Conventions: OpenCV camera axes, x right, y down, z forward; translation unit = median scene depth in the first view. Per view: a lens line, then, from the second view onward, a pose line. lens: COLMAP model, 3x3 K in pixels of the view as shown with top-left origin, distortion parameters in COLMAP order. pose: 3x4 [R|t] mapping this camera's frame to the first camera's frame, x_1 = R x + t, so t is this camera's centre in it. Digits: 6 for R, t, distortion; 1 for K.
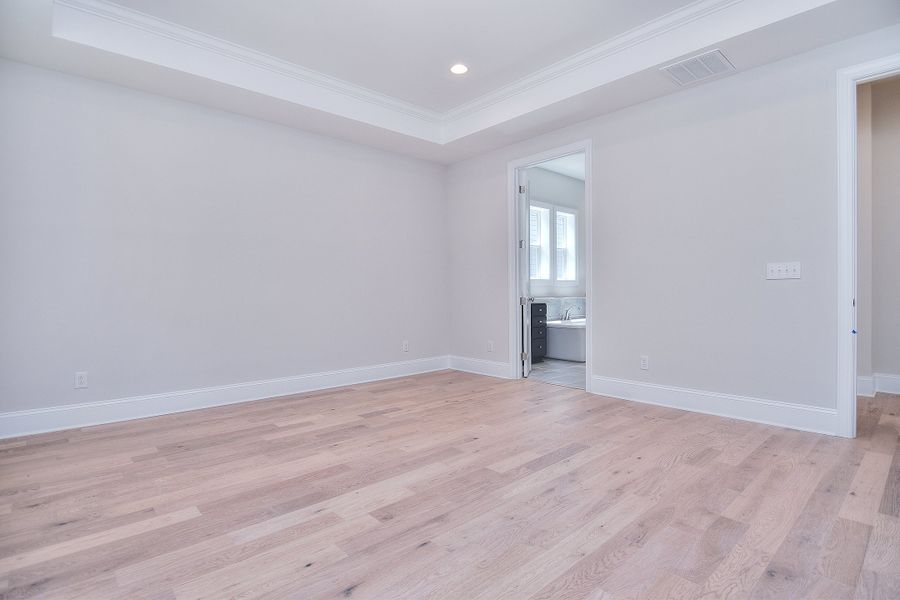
lens RADIAL K [[451.6, 0, 451.9], [0, 451.6, 302.8], [0, 0, 1]] dist [-0.010630, -0.006607]
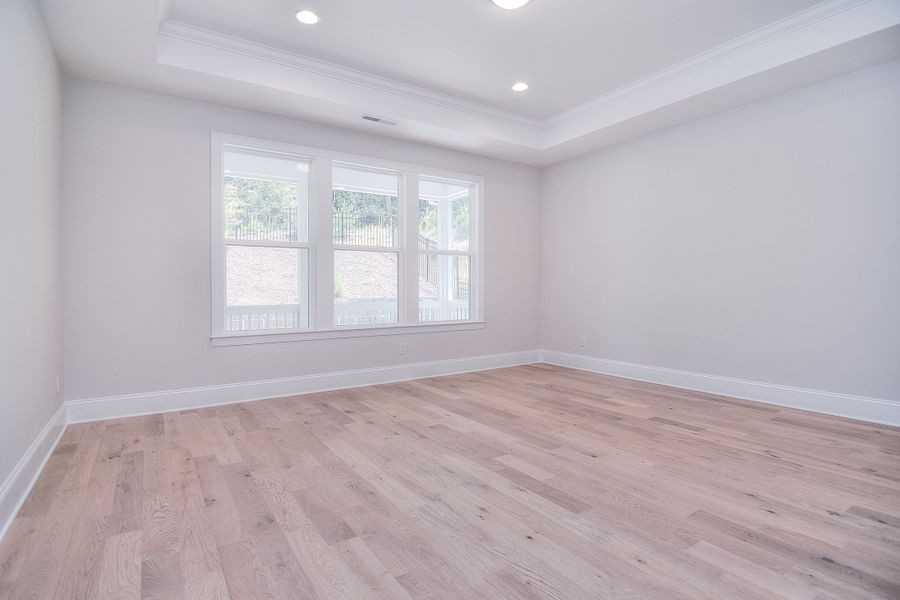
lens RADIAL K [[451.6, 0, 454.2], [0, 451.6, 296.1], [0, 0, 1]] dist [-0.010630, -0.006607]
pose [[-0.148230, 0.019640, -0.988758, 1.150278], [-0.014753, 0.999648, 0.022068, -0.029609], [0.988843, 0.017859, -0.147888, 1.036371]]
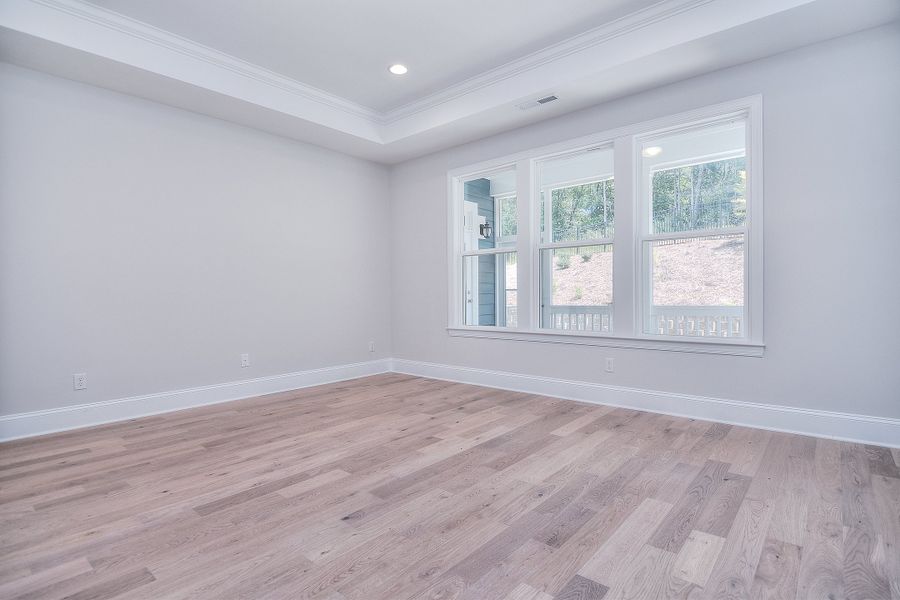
lens RADIAL K [[451.6, 0, 452.0], [0, 451.6, 302.2], [0, 0, 1]] dist [-0.010630, -0.006607]
pose [[-0.992653, 0.020909, -0.119173, -0.034236], [0.016033, 0.999001, 0.041724, -0.044693], [0.119926, 0.039506, -0.991996, 2.003641]]
